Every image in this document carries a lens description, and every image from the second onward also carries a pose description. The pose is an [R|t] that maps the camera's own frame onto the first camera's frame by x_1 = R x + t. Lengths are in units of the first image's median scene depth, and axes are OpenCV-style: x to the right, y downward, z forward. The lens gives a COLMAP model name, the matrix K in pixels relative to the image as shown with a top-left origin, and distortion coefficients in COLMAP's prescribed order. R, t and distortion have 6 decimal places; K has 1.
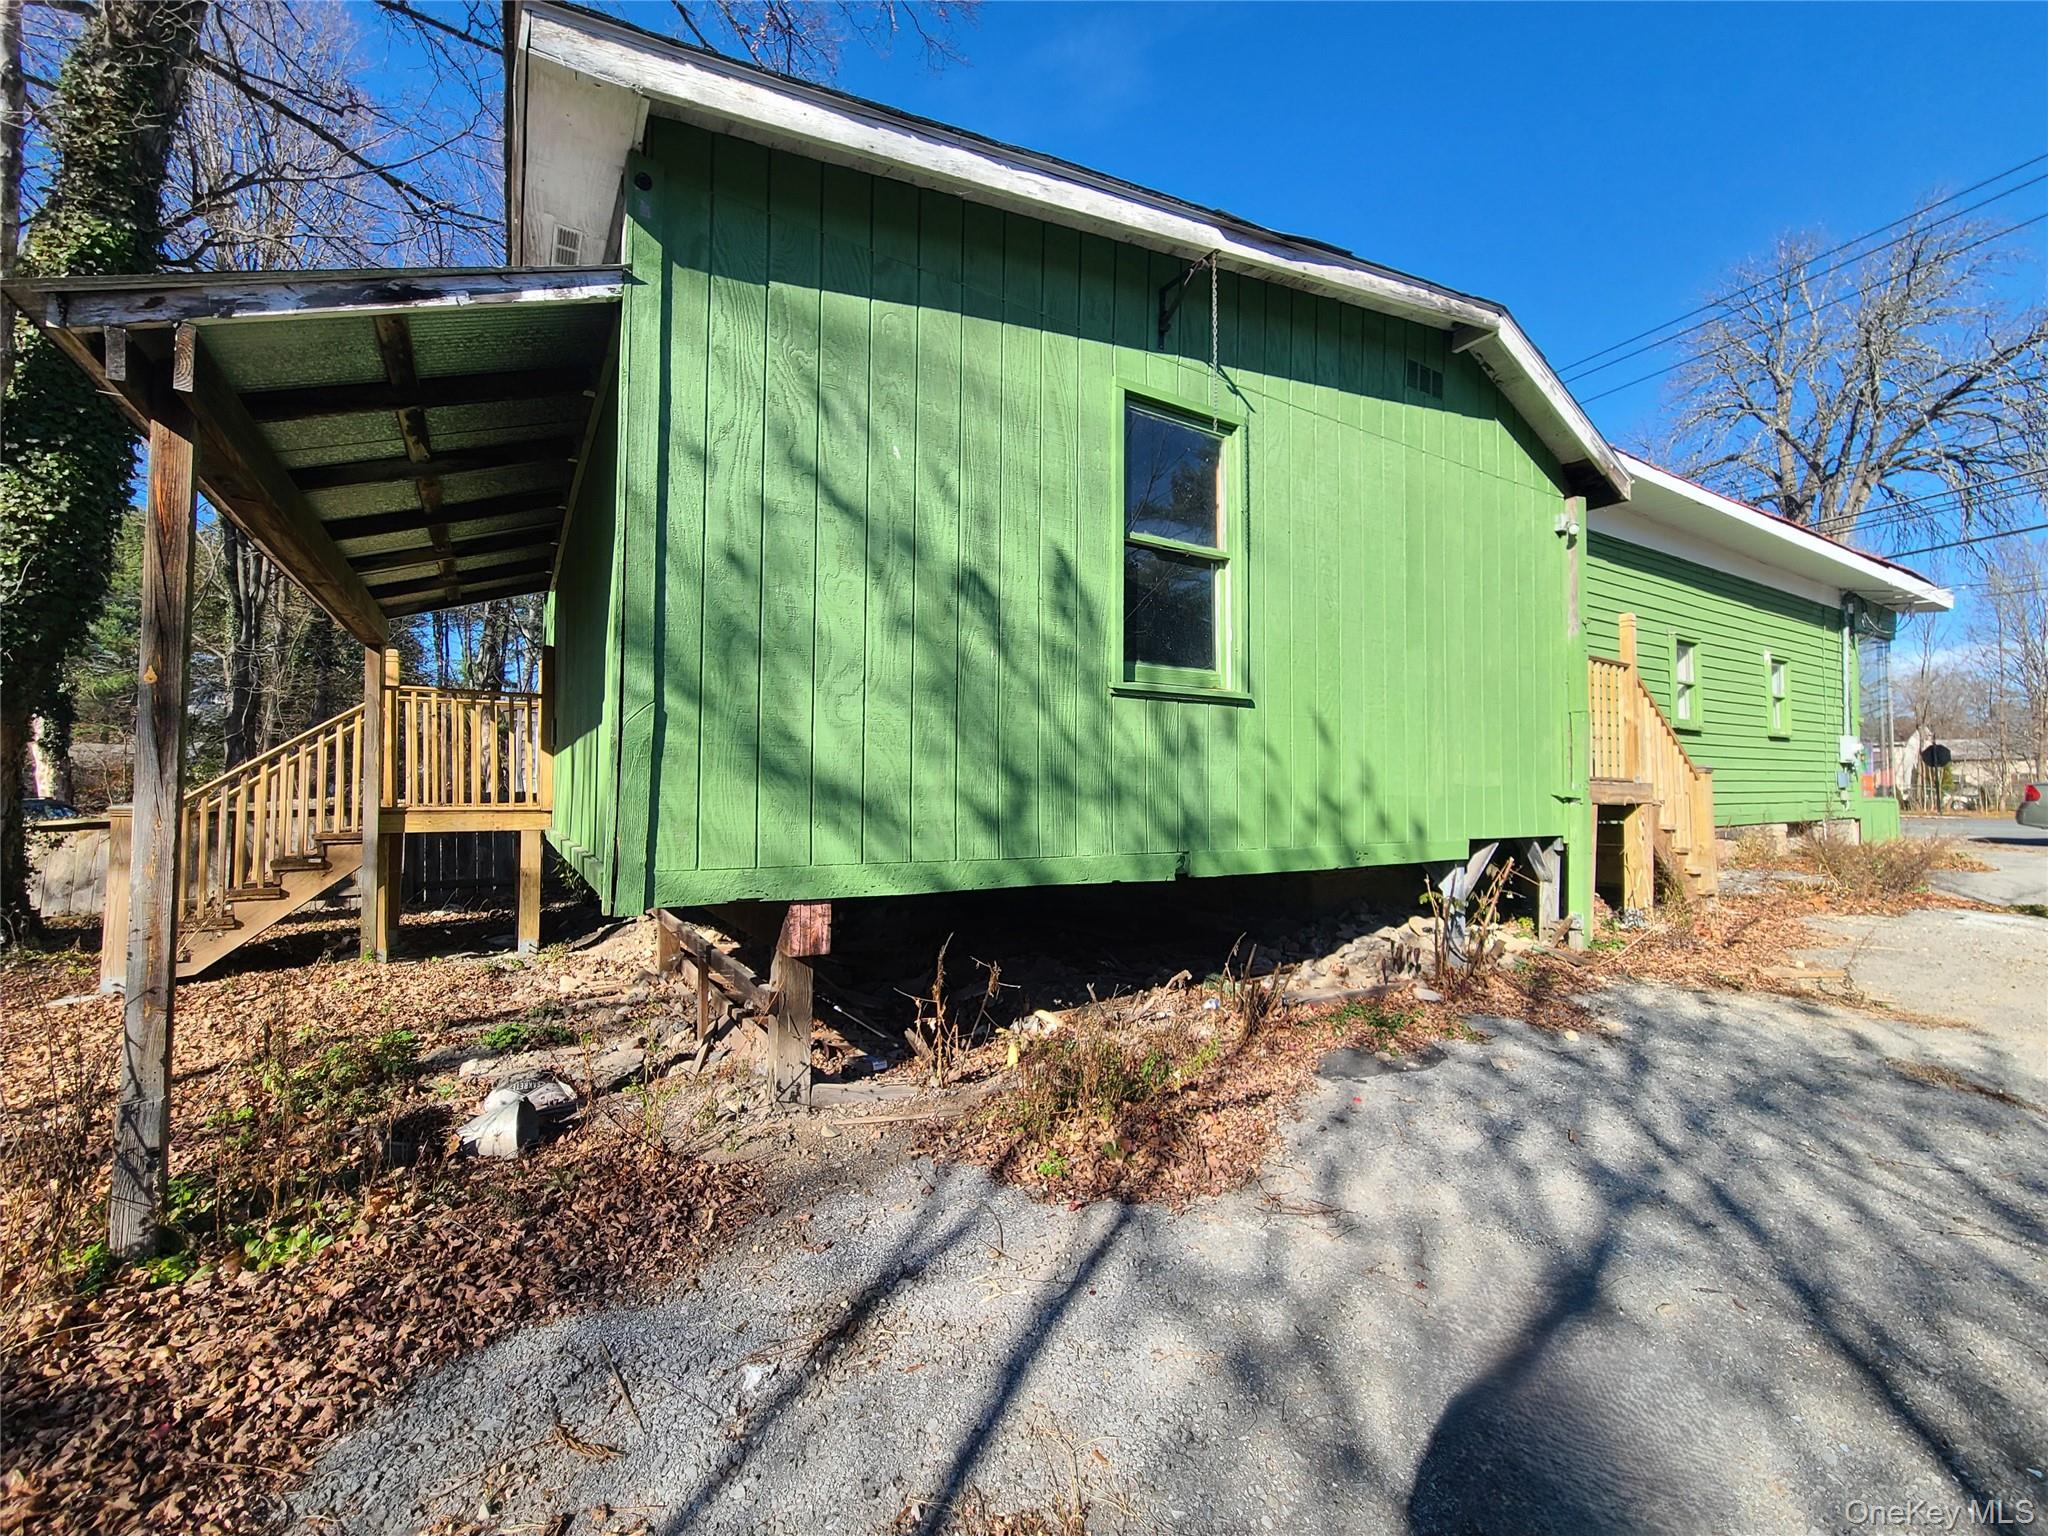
lens RADIAL K [[833.6, 0, 1020.5], [0, 833.6, 765.7], [0, 0, 1]] dist [0.003014, -0.003817]
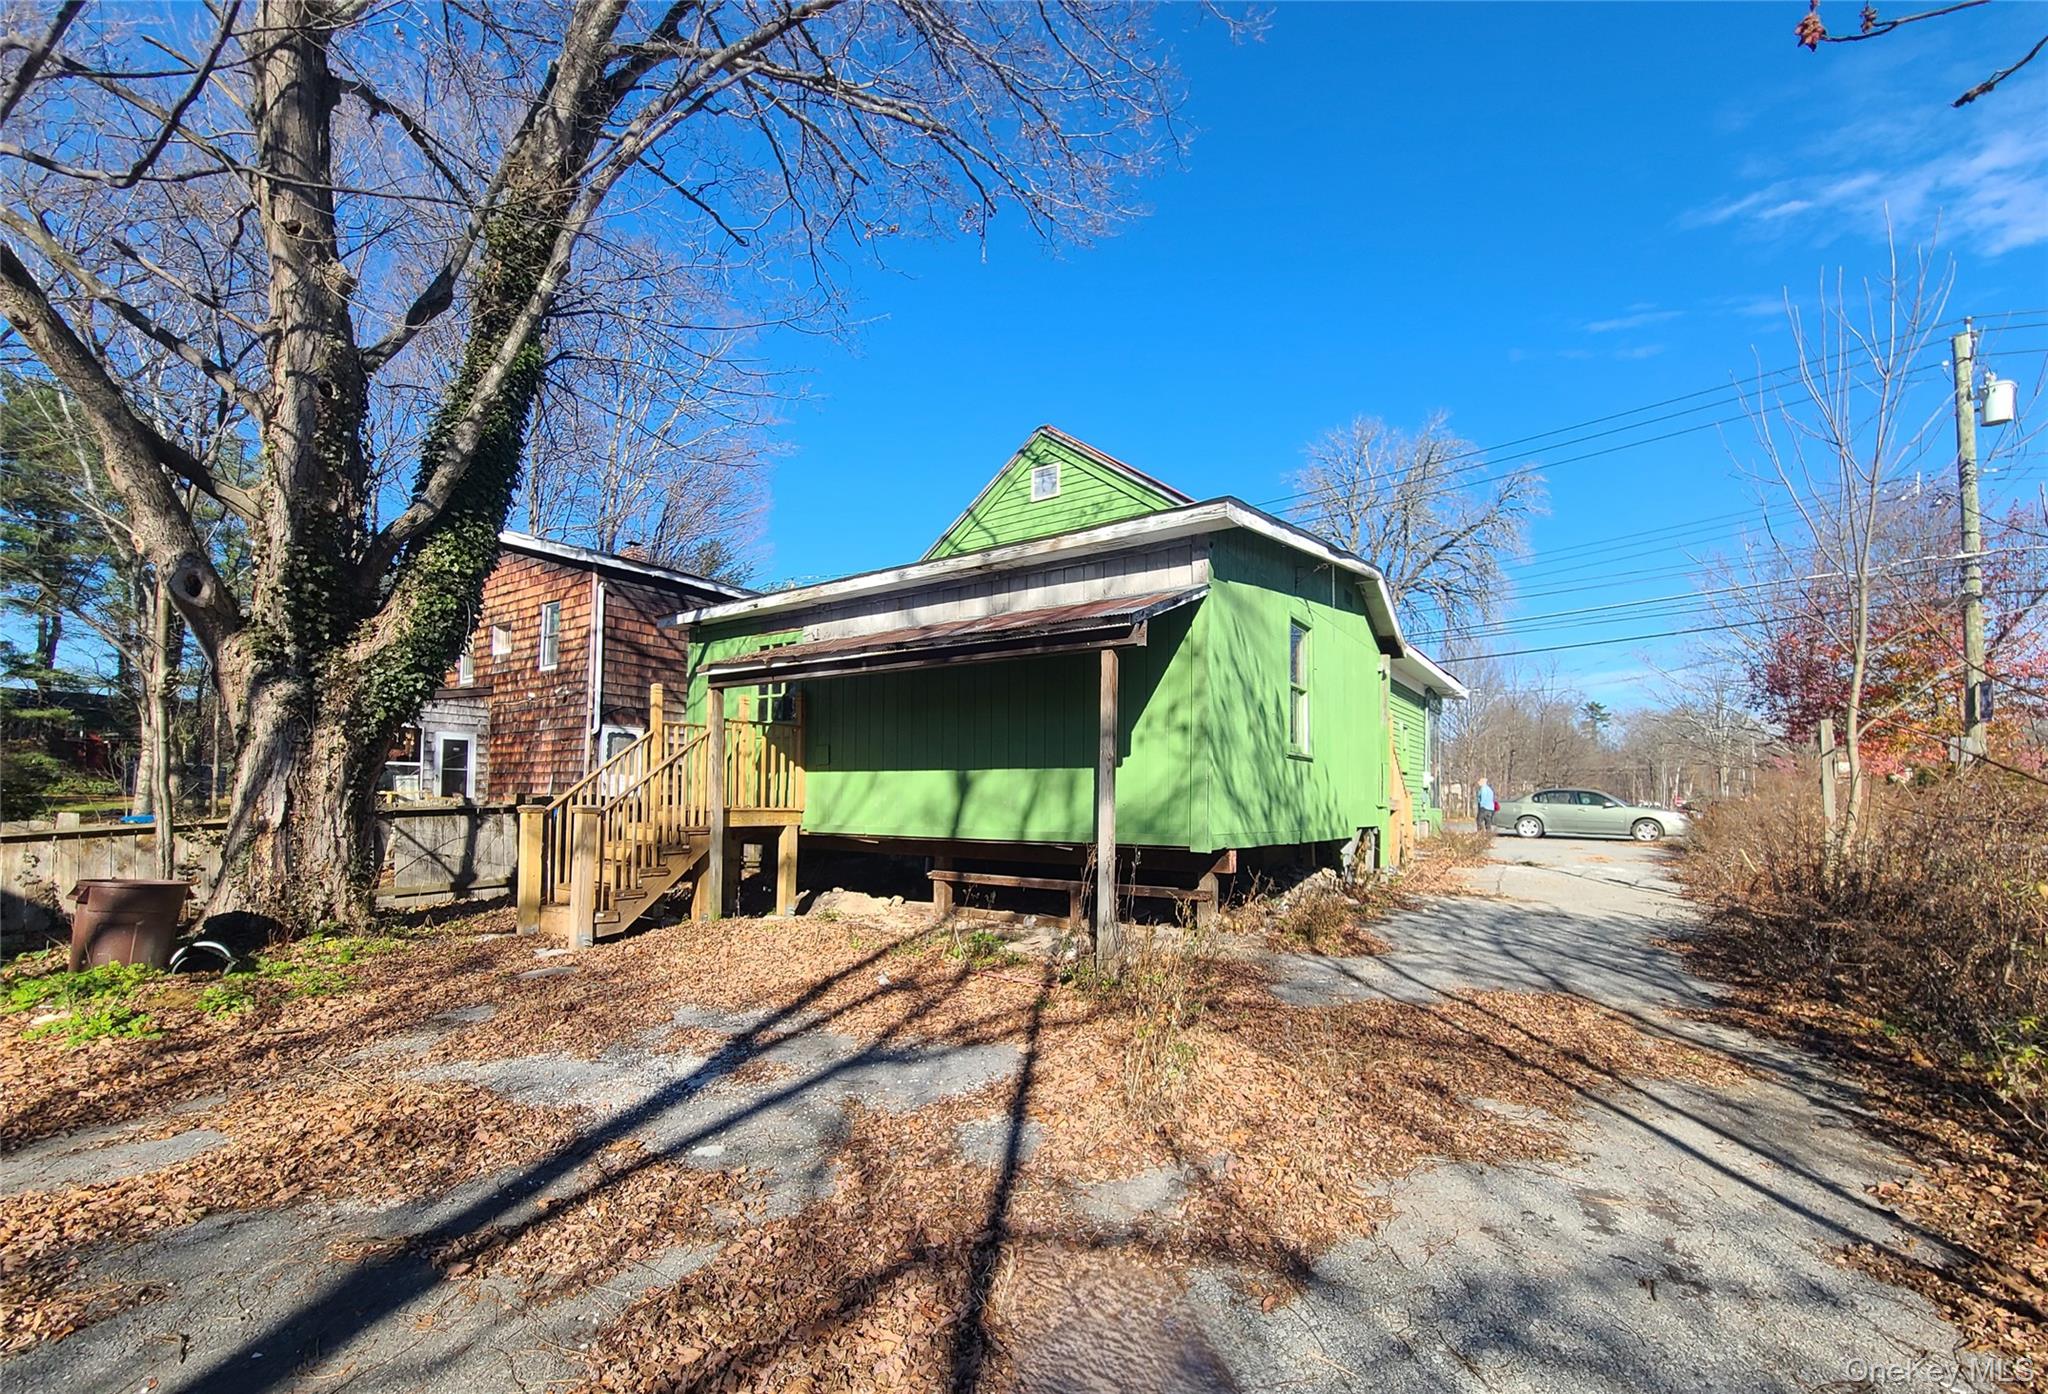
lens RADIAL K [[834.3, 0, 1023.8], [0, 834.3, 762.3], [0, 0, 1]] dist [0.000209, -0.001046]
pose [[0.915967, 0.027789, 0.400290, -1.221794], [-0.022503, 0.999586, -0.017901, -0.017359], [-0.400622, 0.007389, 0.916214, -0.629679]]
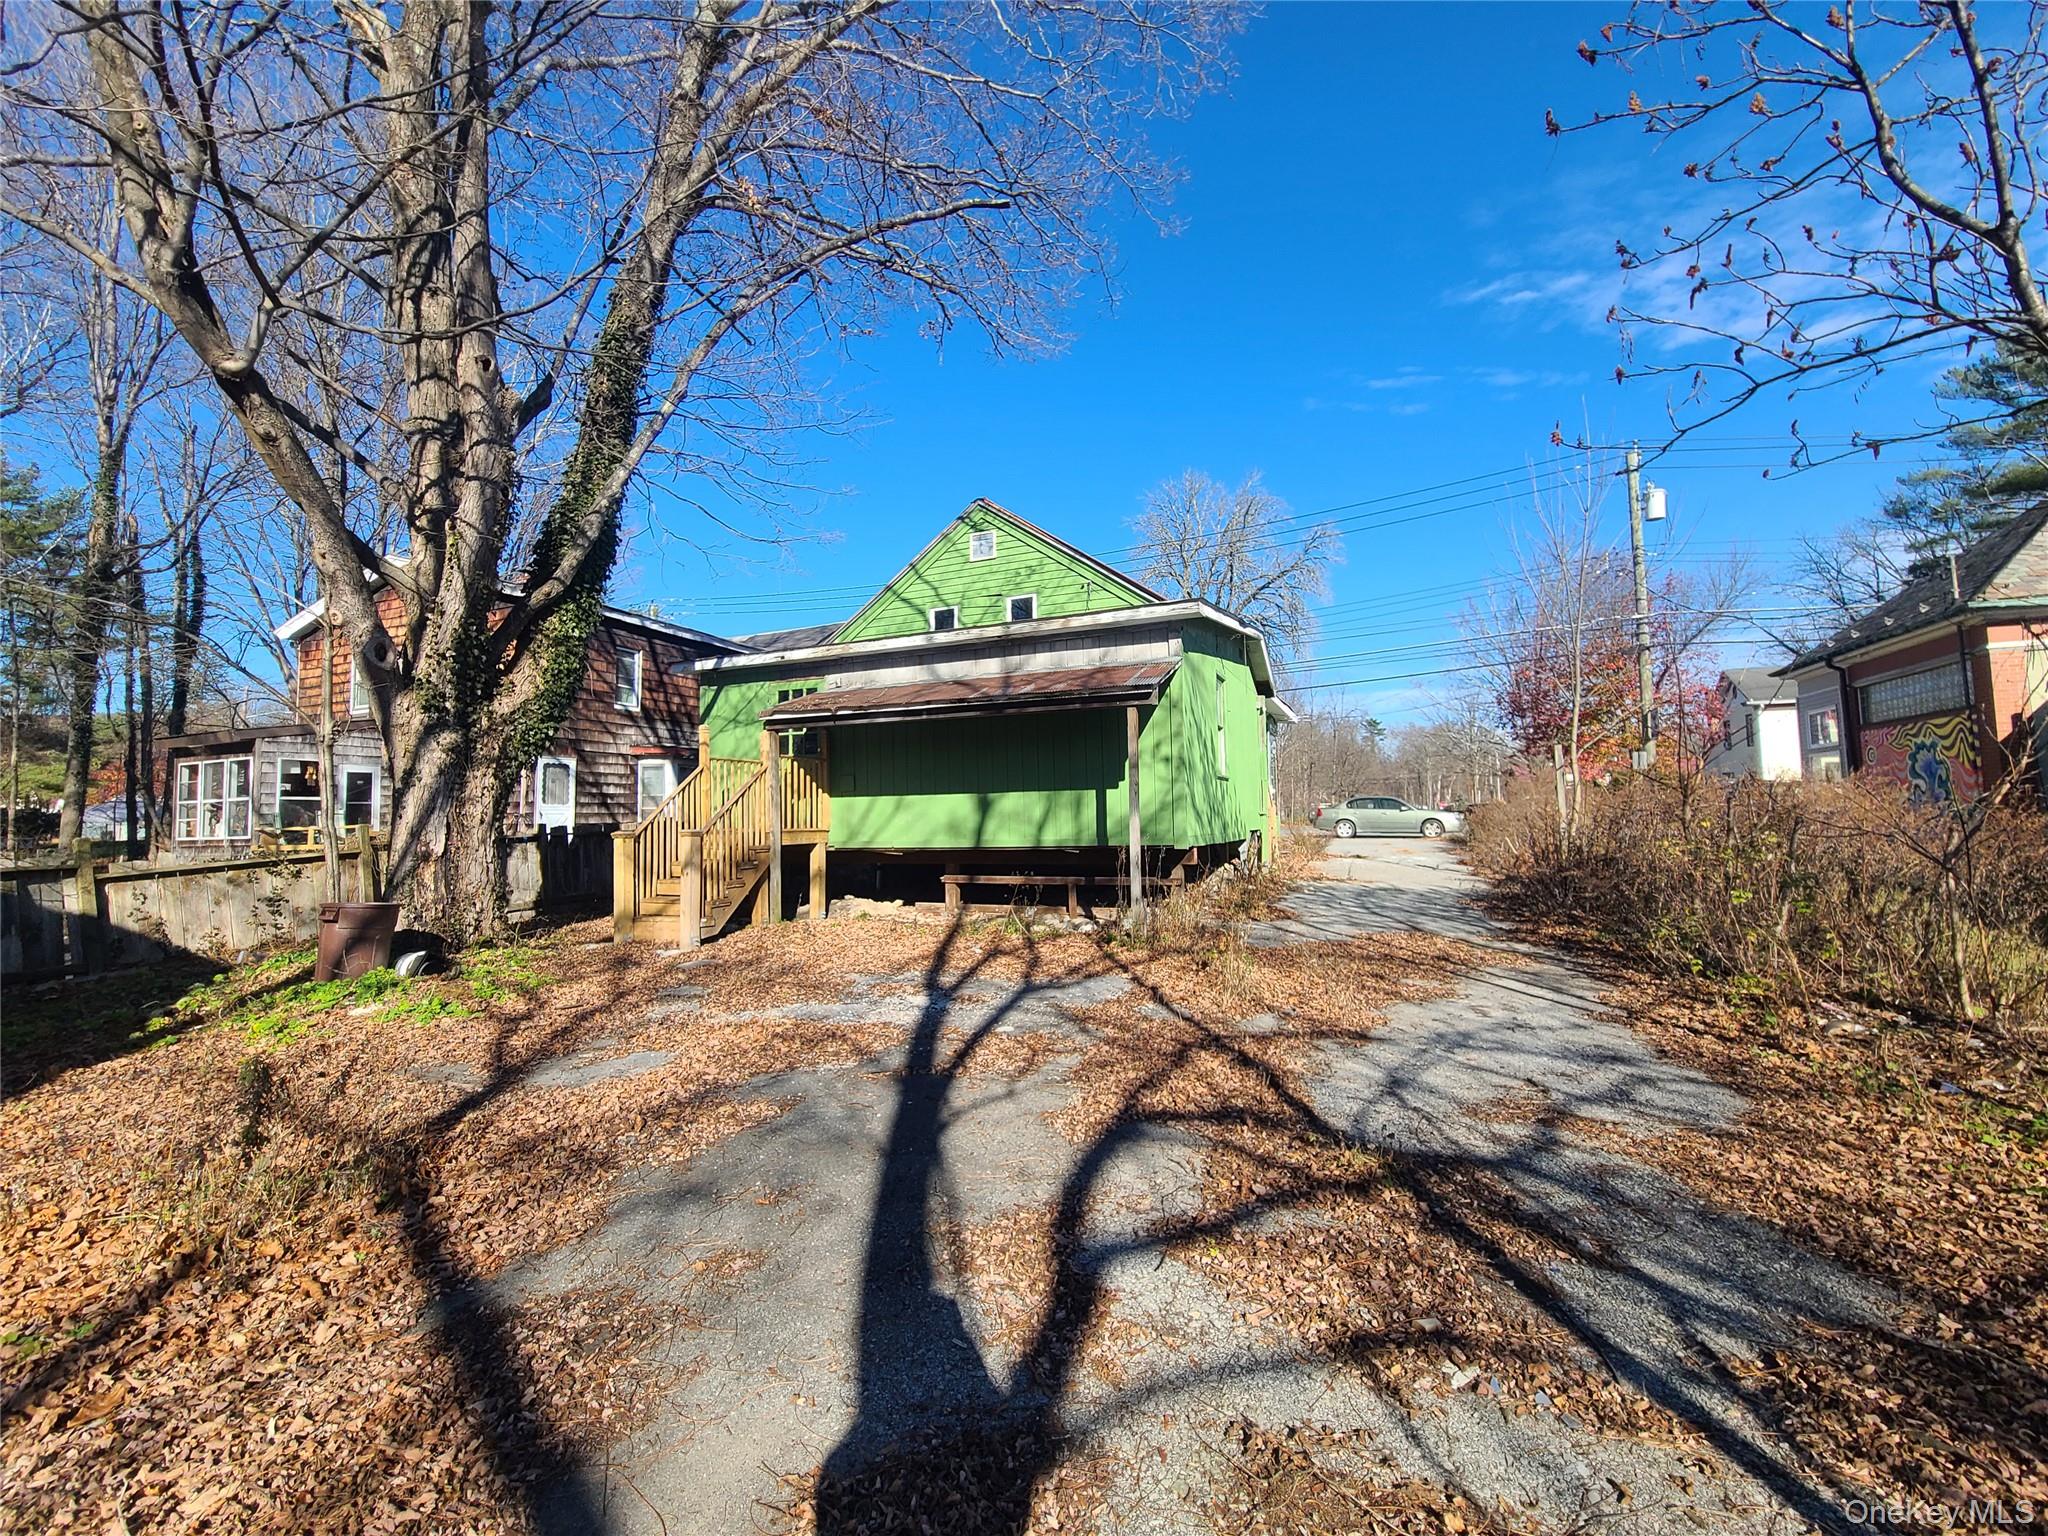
lens RADIAL K [[833.4, 0, 1022.9], [0, 833.4, 763.9], [0, 0, 1]] dist [0.002594, -0.002383]
pose [[0.816594, 0.022053, 0.576791, -1.872865], [0.000890, 0.999221, -0.039464, -0.020750], [-0.577211, 0.032739, 0.815938, -0.866701]]
